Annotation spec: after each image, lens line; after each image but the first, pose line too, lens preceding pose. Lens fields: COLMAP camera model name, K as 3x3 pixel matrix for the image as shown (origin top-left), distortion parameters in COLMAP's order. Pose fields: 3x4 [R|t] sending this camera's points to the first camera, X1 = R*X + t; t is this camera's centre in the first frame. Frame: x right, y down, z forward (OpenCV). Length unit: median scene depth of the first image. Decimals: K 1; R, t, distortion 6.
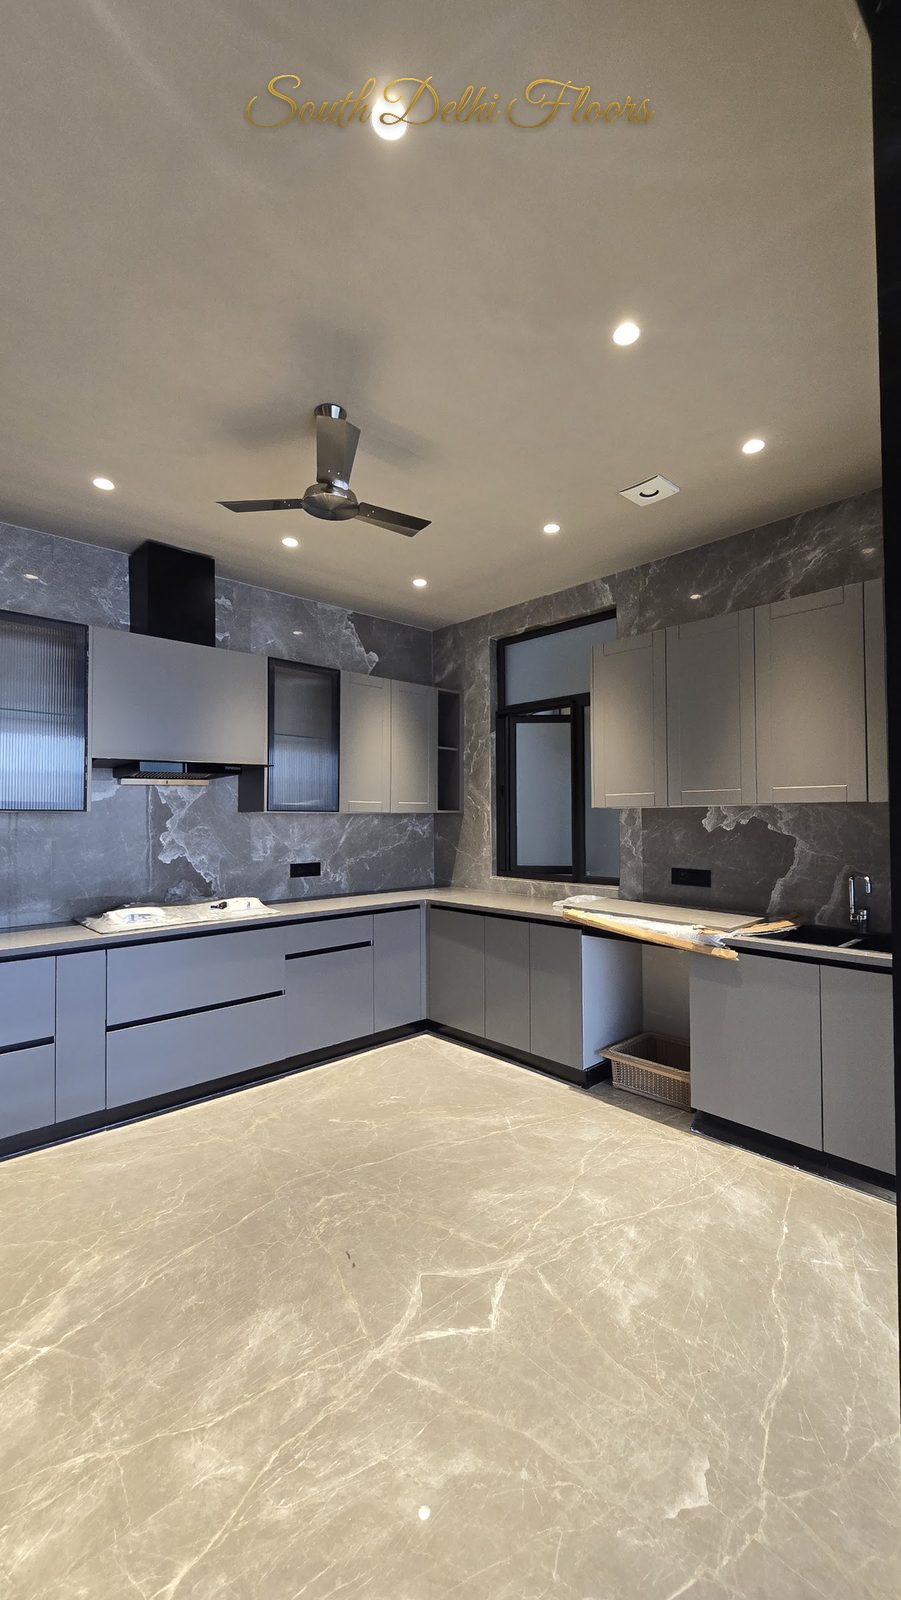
lens RADIAL K [[653.8, 0, 458.7], [0, 653.8, 803.7], [0, 0, 1]] dist [-0.004647, 0.004341]
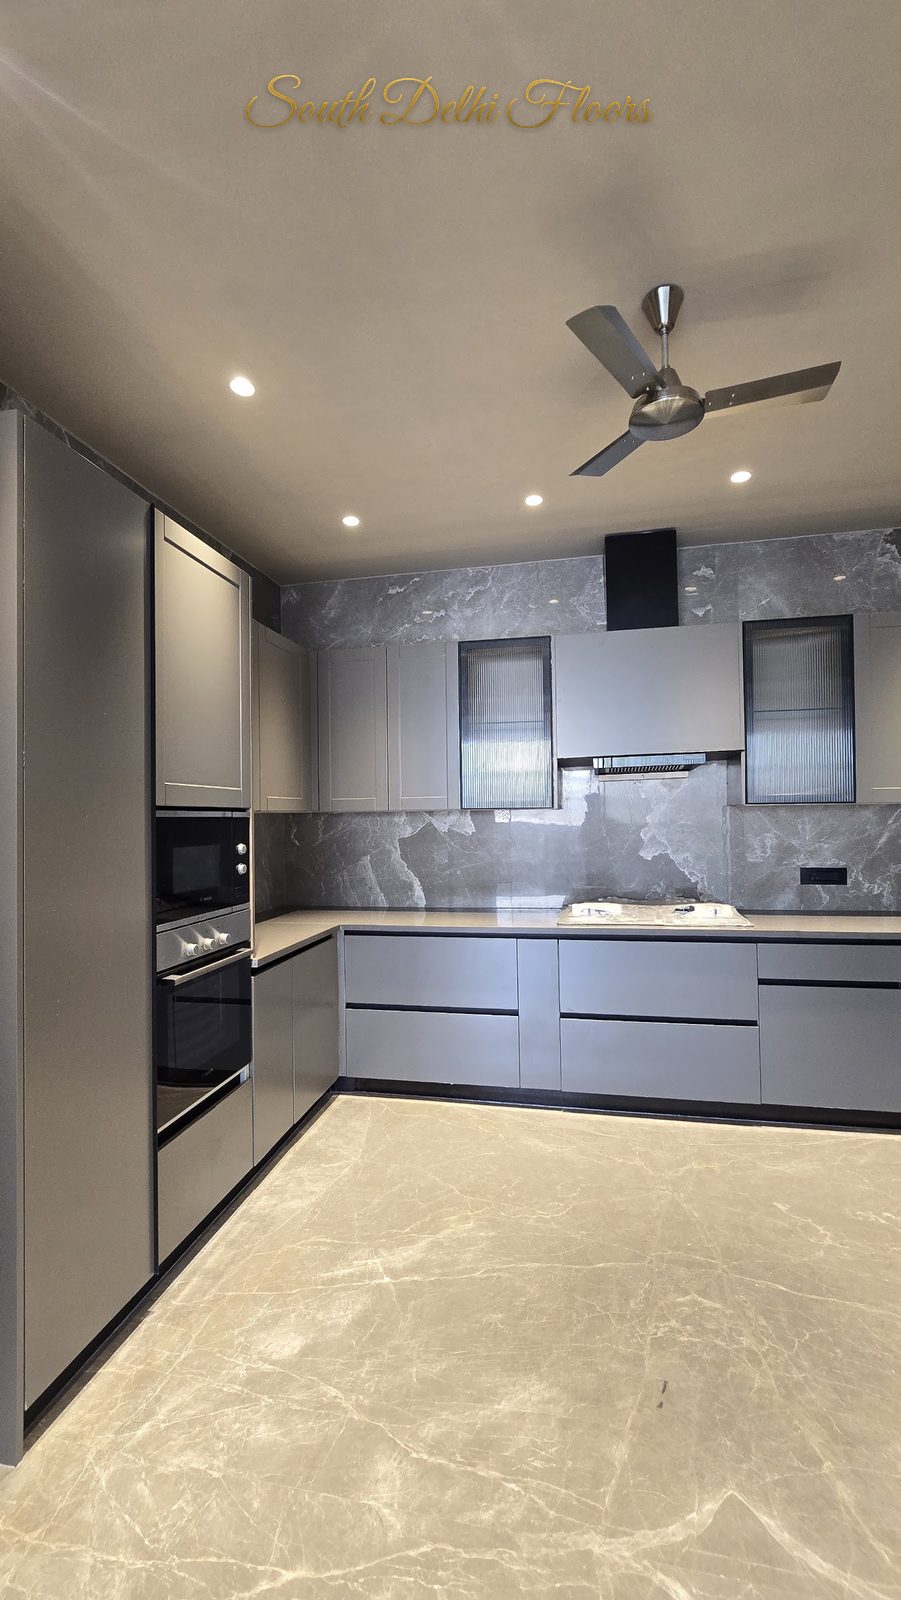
lens RADIAL K [[653.8, 0, 458.7], [0, 653.8, 803.7], [0, 0, 1]] dist [-0.004647, 0.004341]
pose [[0.581172, -0.021612, -0.813493, 0.250992], [0.031487, 0.999496, -0.004058, 0.004174], [0.813171, -0.023256, 0.581560, 0.289328]]
